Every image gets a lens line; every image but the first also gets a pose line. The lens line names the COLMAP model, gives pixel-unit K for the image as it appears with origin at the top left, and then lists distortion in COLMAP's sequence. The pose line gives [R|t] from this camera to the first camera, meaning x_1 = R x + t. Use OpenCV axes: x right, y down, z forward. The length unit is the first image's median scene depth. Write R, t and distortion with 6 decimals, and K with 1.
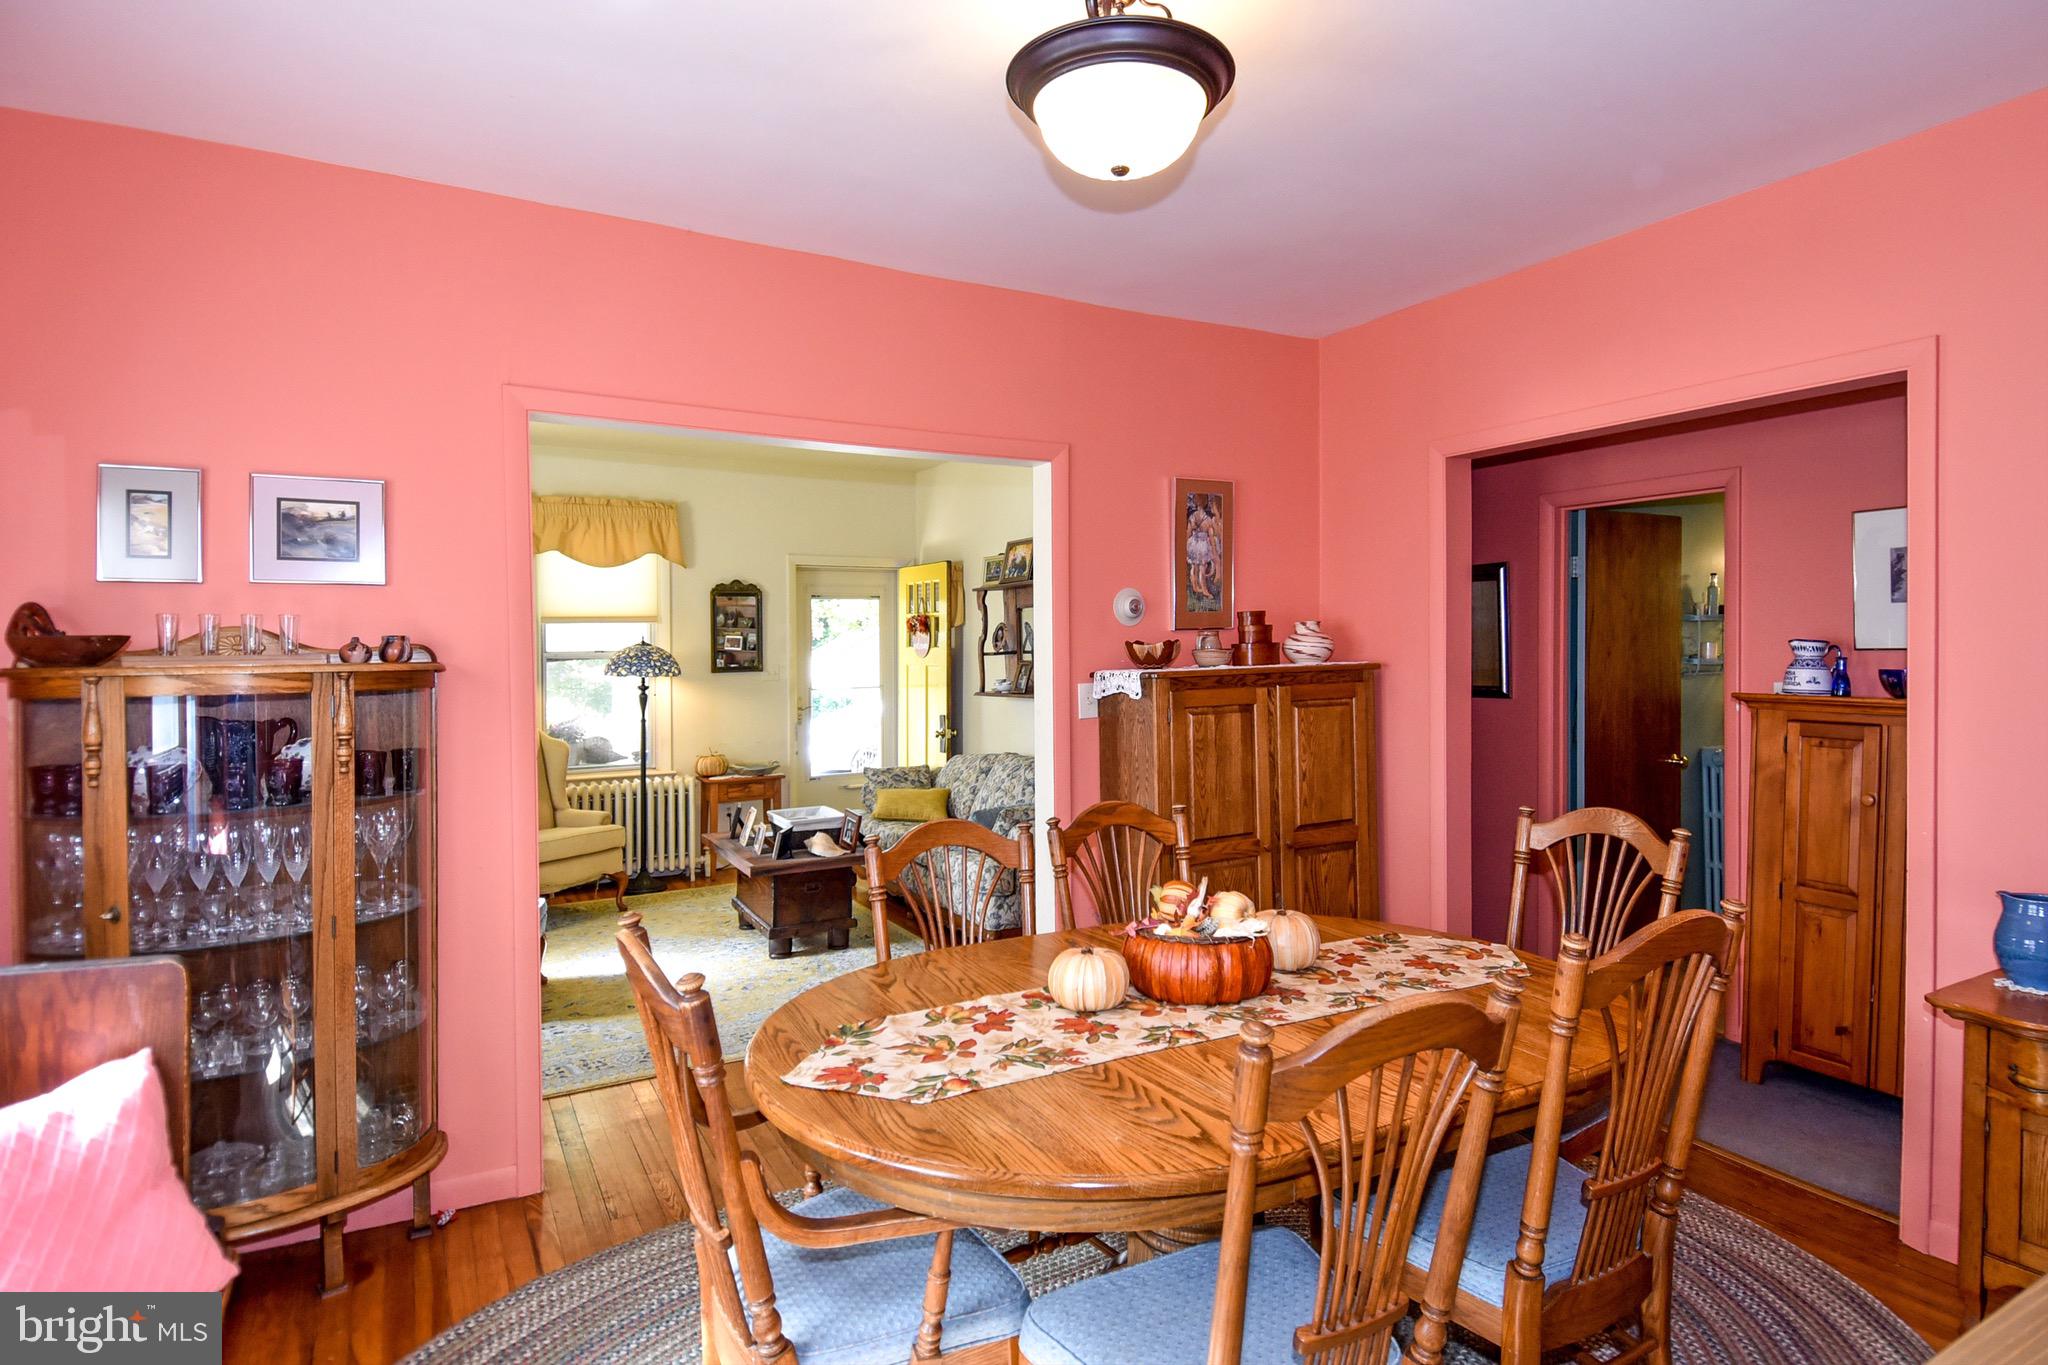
lens RADIAL K [[1112.8, 0, 1019.0], [0, 1112.8, 651.8], [0, 0, 1]] dist [0.000307, -0.038671]
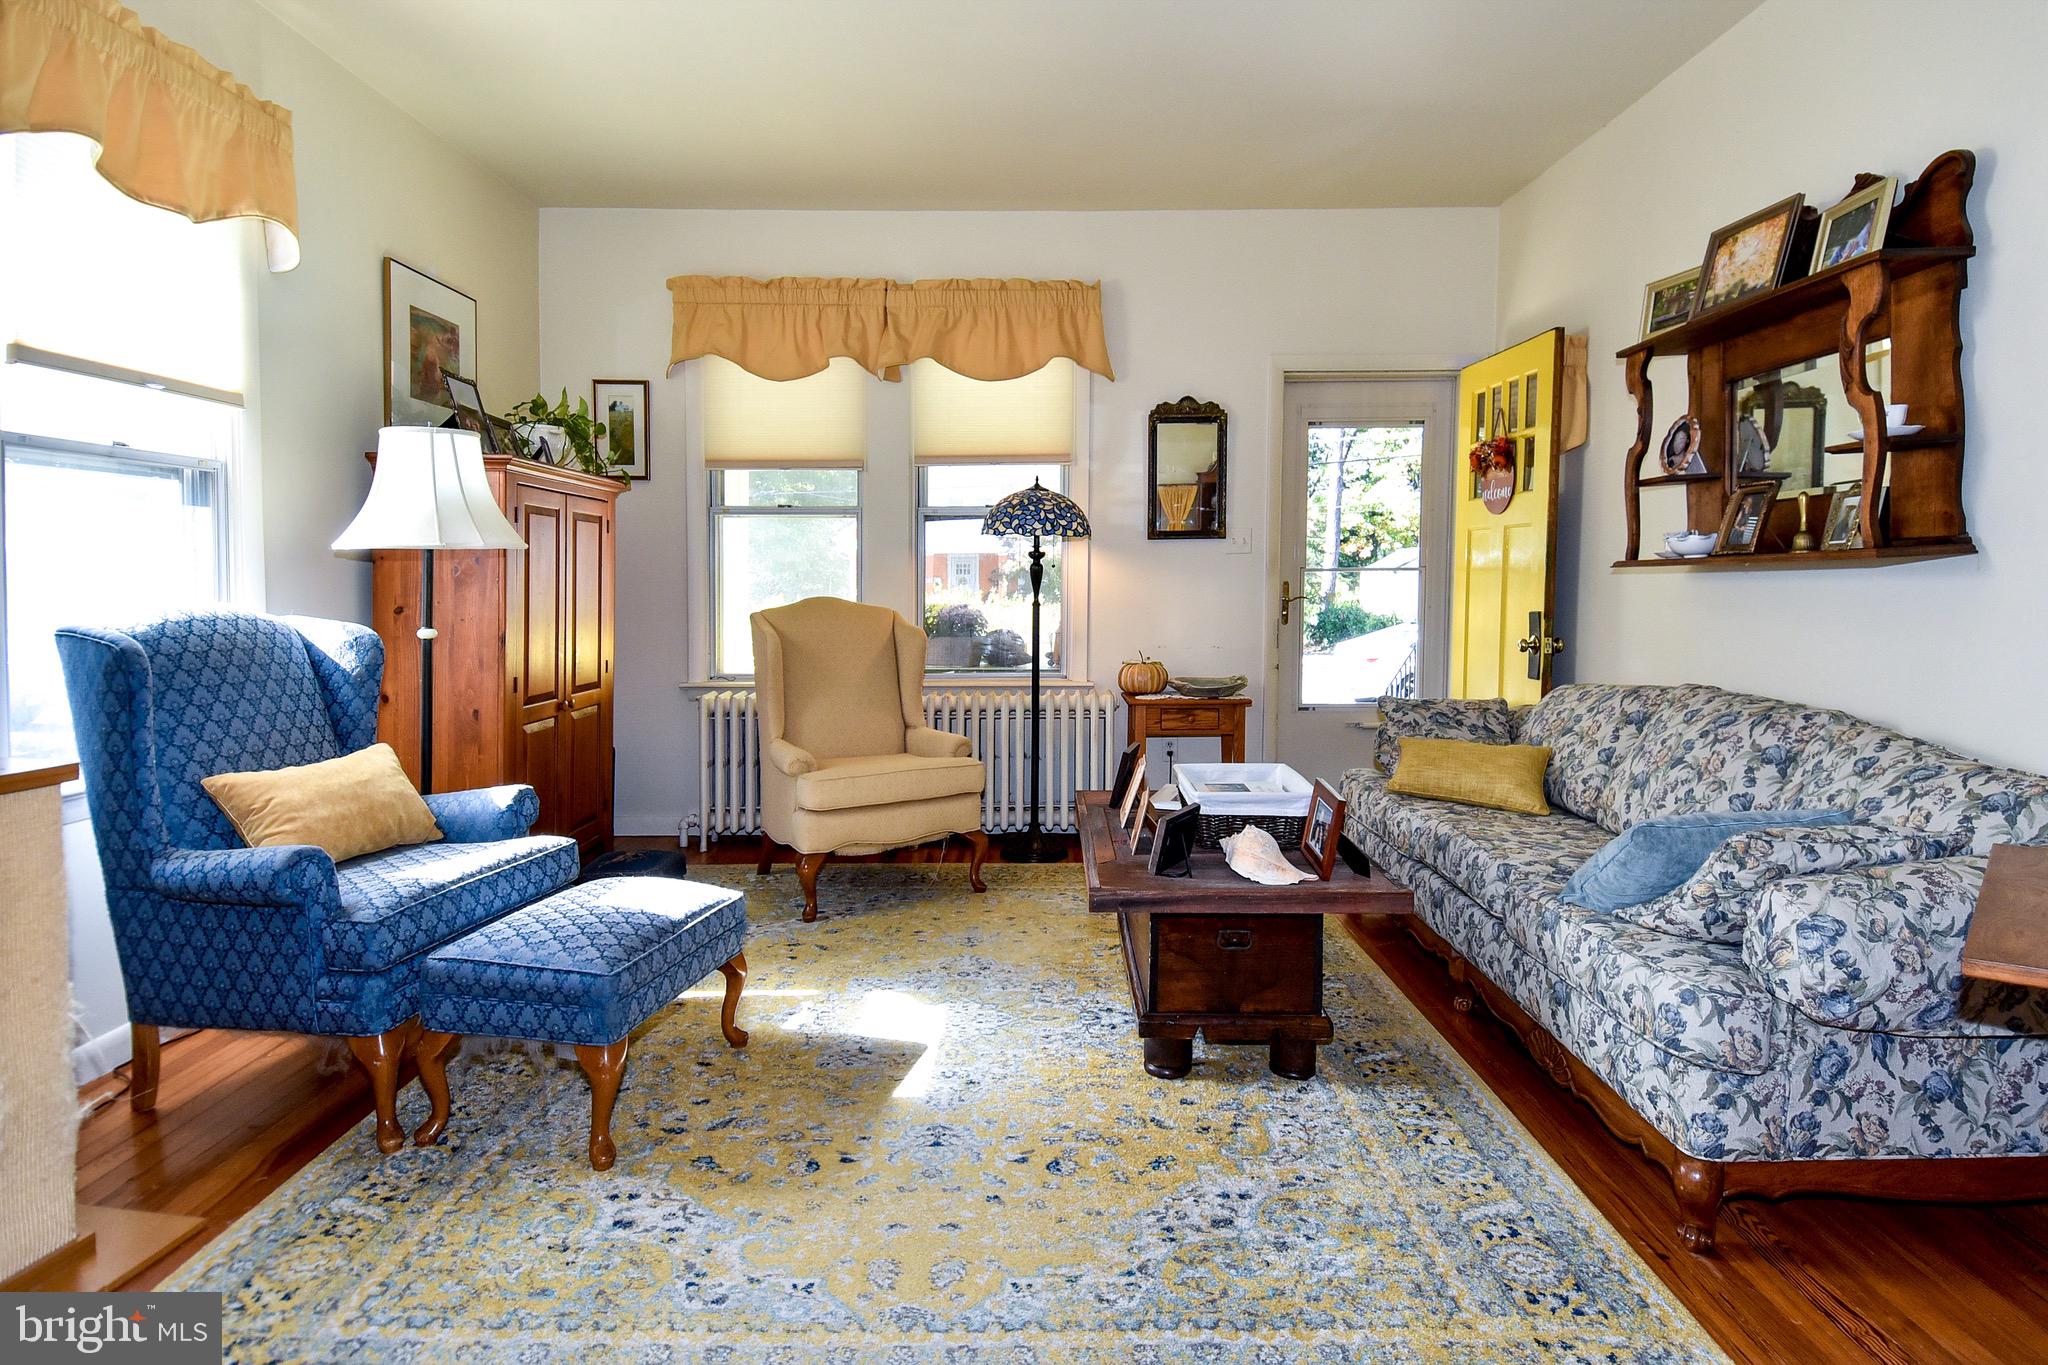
lens RADIAL K [[1089.4, 0, 1002.4], [0, 1089.4, 614.7], [0, 0, 1]] dist [0.039902, -0.025216]
pose [[0.874450, 0.030168, -0.484177, -0.037346], [-0.013247, 0.999177, 0.038331, 0.042193], [0.484935, -0.027104, 0.874130, 0.405454]]
